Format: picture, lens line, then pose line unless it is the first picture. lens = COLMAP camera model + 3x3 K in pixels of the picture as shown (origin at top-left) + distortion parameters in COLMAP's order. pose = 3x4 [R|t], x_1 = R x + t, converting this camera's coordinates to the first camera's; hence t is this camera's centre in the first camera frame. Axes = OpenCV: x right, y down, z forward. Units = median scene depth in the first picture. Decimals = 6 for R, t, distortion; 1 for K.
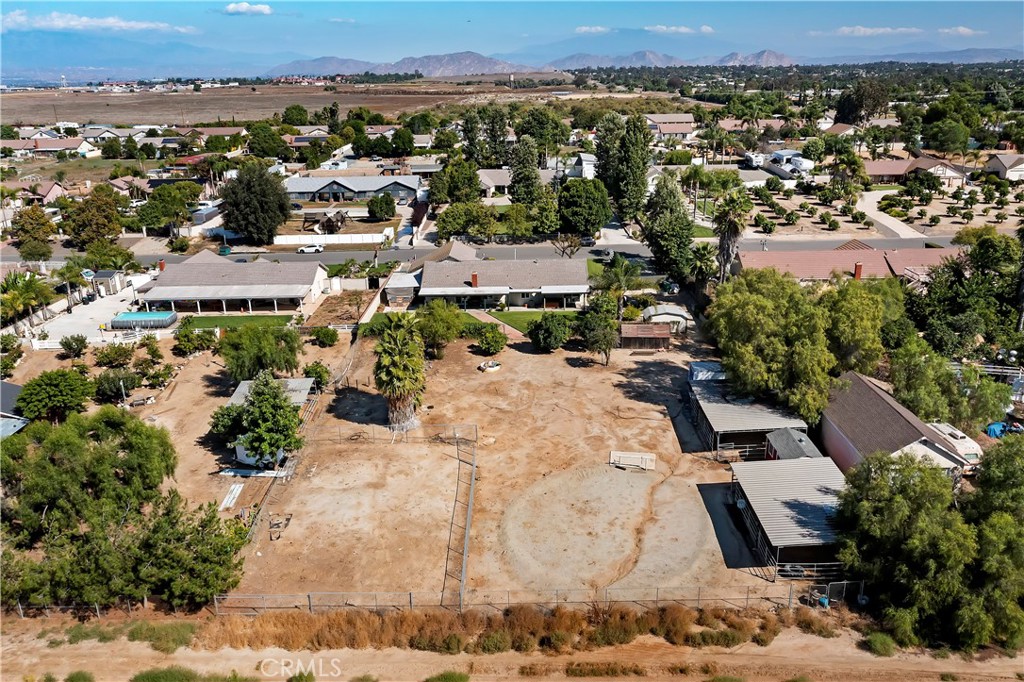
lens RADIAL K [[803.1, 0, 515.0], [0, 803.1, 343.8], [0, 0, 1]] dist [-0.005783, 0.000451]
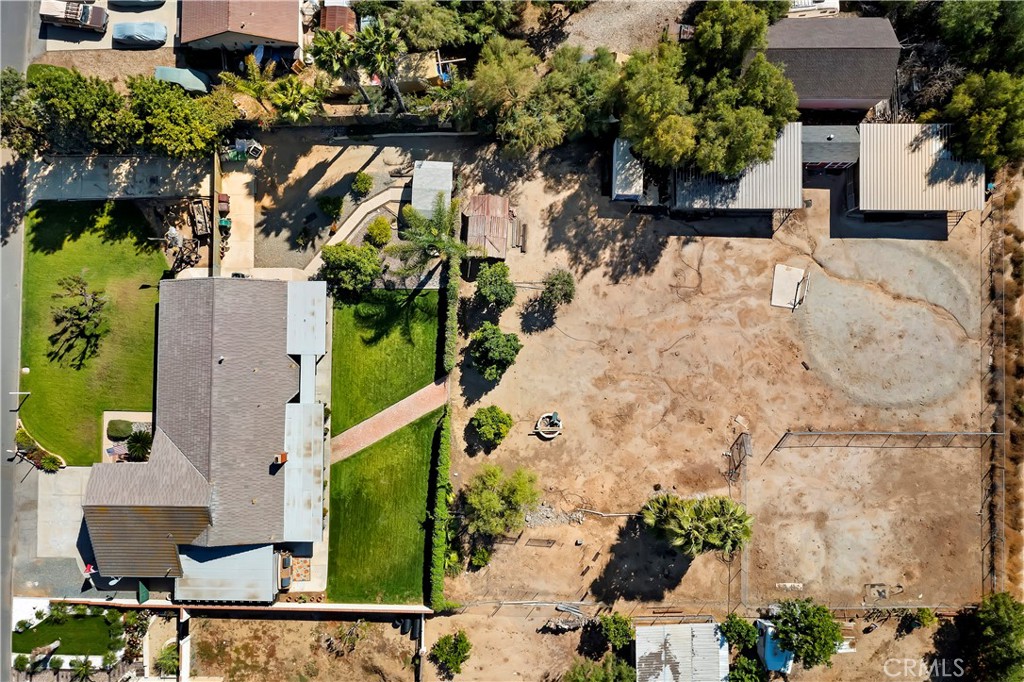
lens RADIAL K [[803.1, 0, 515.0], [0, 803.1, 343.8], [0, 0, 1]] dist [-0.005783, 0.000451]
pose [[0.001284, -0.998181, 0.060276, 0.003296], [0.336919, 0.057184, 0.939795, -0.840750], [-0.941533, 0.019102, 0.336380, 0.832968]]
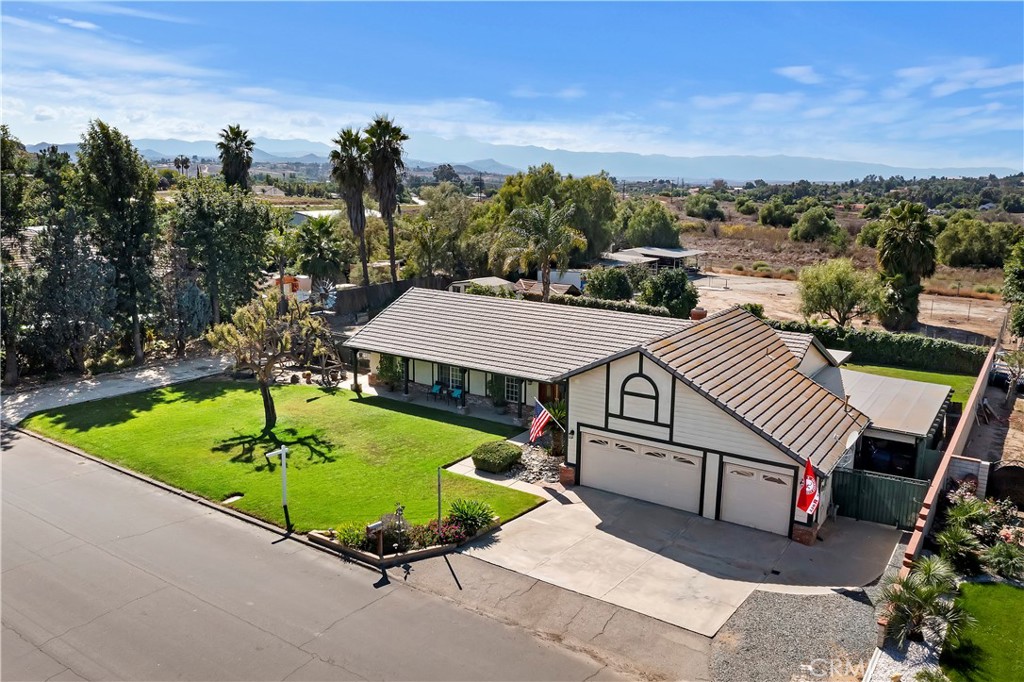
lens RADIAL K [[803.1, 0, 515.0], [0, 803.1, 343.8], [0, 0, 1]] dist [-0.005783, 0.000451]
pose [[-0.836130, -0.103922, 0.538597, -0.263931], [0.185338, 0.870621, 0.455708, -0.358636], [-0.516272, 0.480853, -0.708691, 1.836590]]
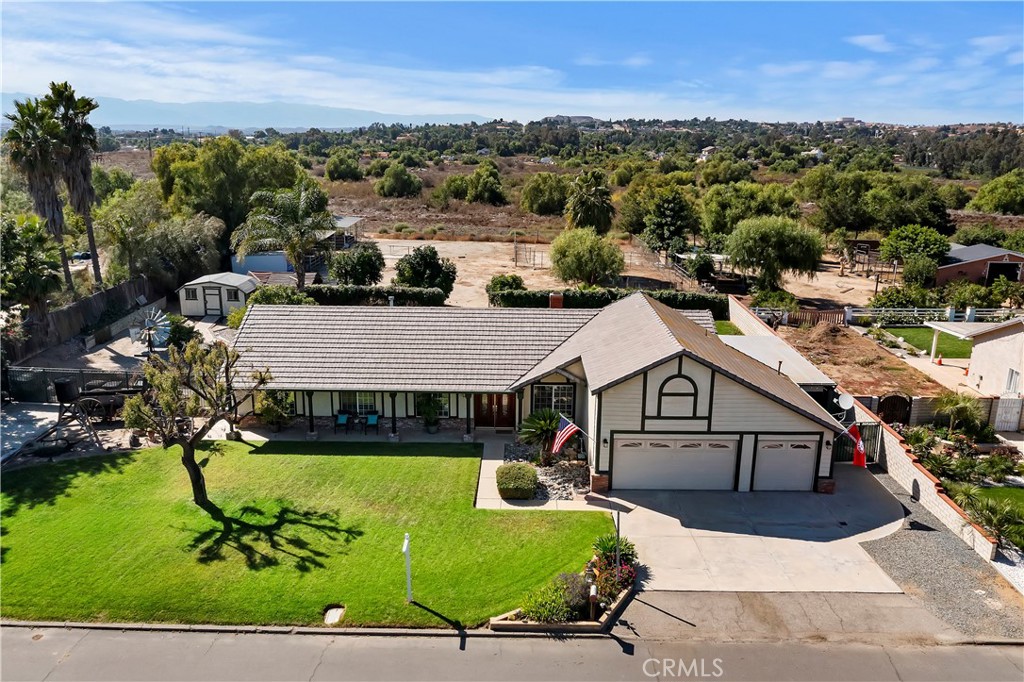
lens RADIAL K [[803.1, 0, 515.0], [0, 803.1, 343.8], [0, 0, 1]] dist [-0.005783, 0.000451]
pose [[-0.999910, 0.012411, -0.005131, -0.037035], [0.007330, 0.824496, 0.565820, -0.401211], [0.011253, 0.565732, -0.824512, 1.864345]]
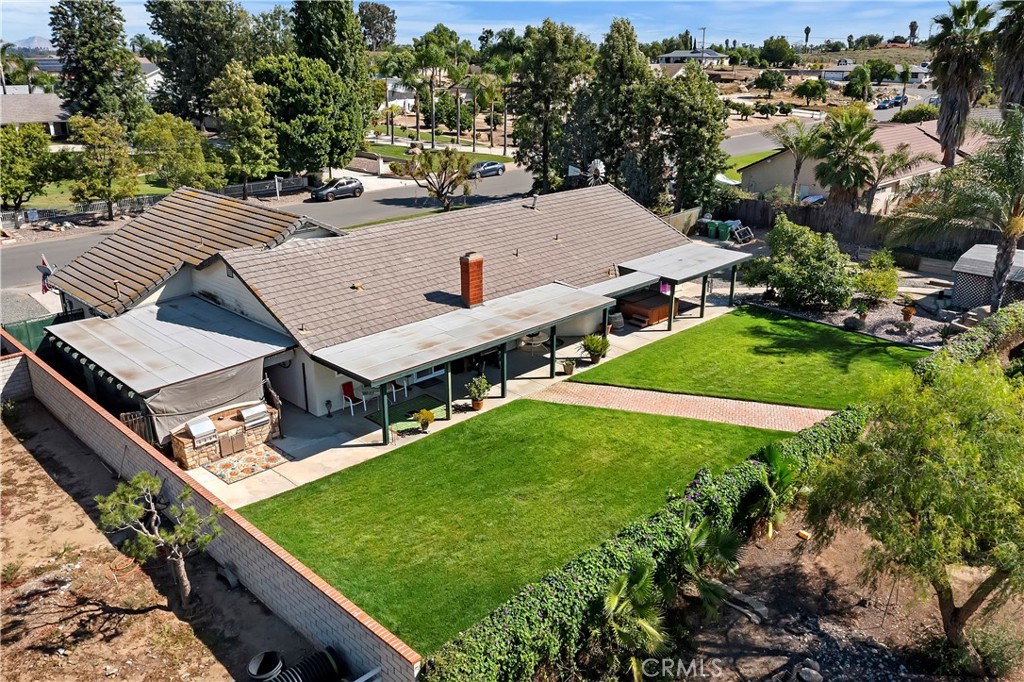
lens RADIAL K [[803.1, 0, 515.0], [0, 803.1, 343.8], [0, 0, 1]] dist [-0.005783, 0.000451]
pose [[0.694746, -0.227666, 0.682273, -0.322558], [0.221078, 0.970255, 0.098642, -0.112676], [-0.684436, 0.082304, 0.724412, 1.071544]]
